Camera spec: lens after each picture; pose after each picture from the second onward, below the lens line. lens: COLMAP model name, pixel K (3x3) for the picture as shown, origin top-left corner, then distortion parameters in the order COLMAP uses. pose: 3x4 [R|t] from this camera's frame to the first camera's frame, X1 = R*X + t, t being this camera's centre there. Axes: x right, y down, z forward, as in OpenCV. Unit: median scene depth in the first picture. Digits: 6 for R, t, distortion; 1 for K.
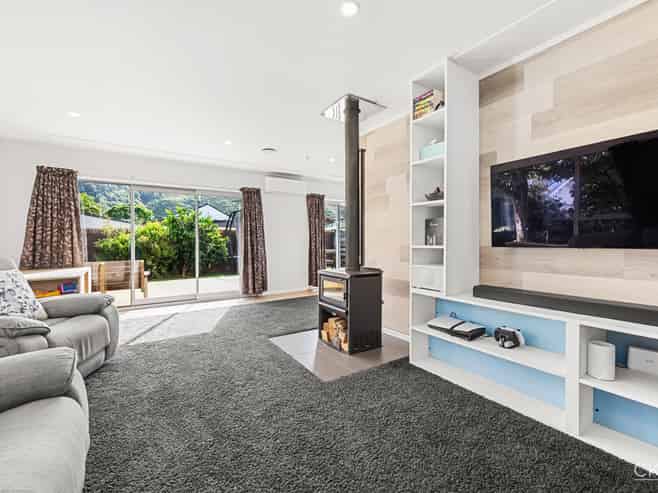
lens RADIAL K [[291.6, 0, 330.0], [0, 291.6, 238.5], [0, 0, 1]] dist [0.001326, 0.000065]
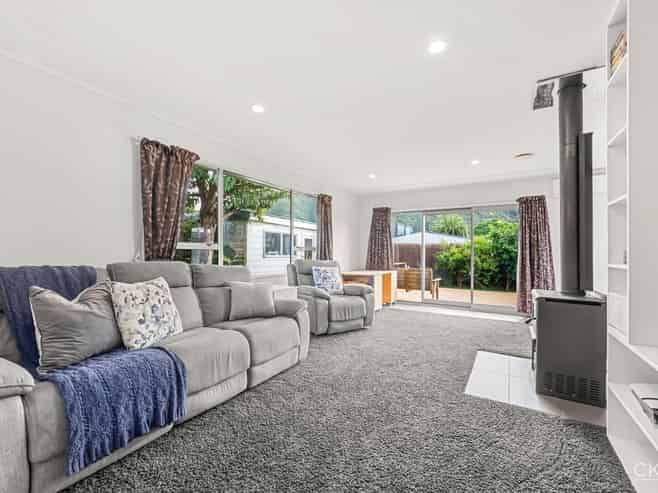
lens RADIAL K [[291.6, 0, 330.0], [0, 291.6, 238.5], [0, 0, 1]] dist [0.001326, 0.000065]
pose [[0.419949, -0.038866, -0.906715, 0.335796], [-0.002811, 0.999022, -0.044125, -0.000797], [0.907544, 0.021079, 0.419429, 0.062145]]
